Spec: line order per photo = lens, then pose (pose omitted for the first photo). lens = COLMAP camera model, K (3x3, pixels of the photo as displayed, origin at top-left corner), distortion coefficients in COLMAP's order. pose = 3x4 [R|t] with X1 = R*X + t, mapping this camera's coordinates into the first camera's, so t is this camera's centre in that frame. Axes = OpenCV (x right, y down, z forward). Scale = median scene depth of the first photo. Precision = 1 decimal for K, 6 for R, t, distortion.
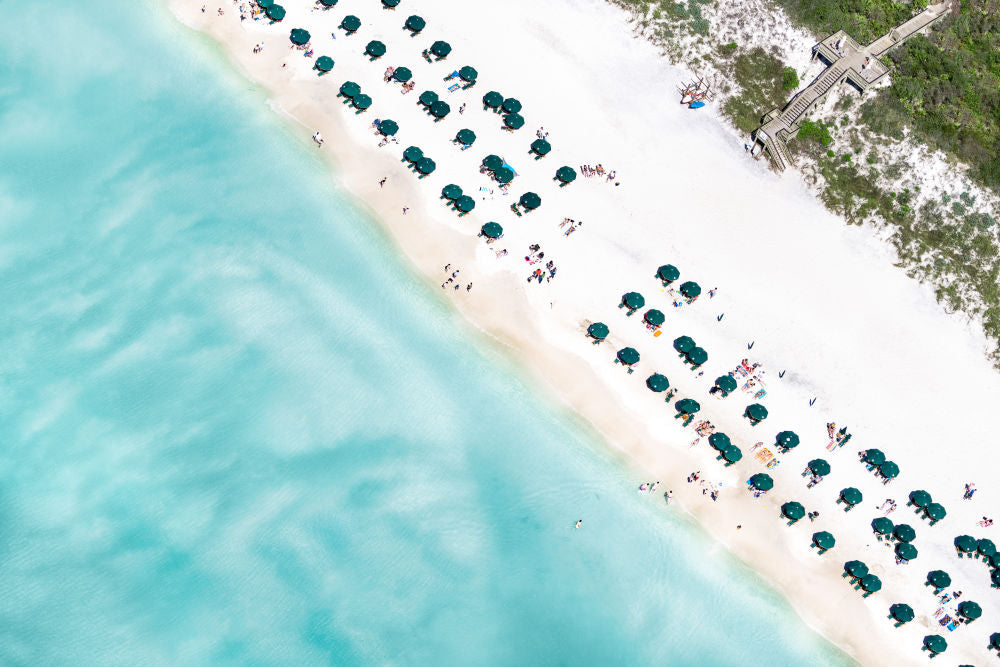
lens RADIAL K [[494.5, 0, 499.2], [0, 494.5, 335.0], [0, 0, 1]] dist [0.000962, 0.000388]
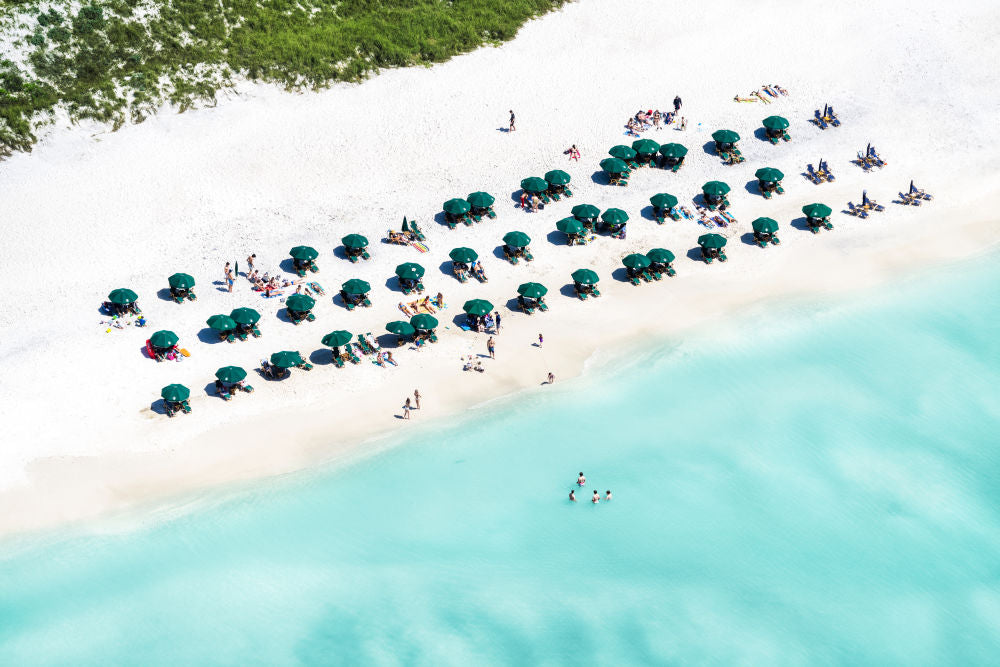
lens RADIAL K [[753.8, 0, 499.3], [0, 753.8, 332.6], [0, 0, 1]] dist [-0.000562, -0.006130]
pose [[0.502031, -0.861648, 0.074352, 0.755750], [0.851158, 0.507491, 0.134099, 0.333095], [-0.153279, -0.004037, 0.988175, -0.150388]]
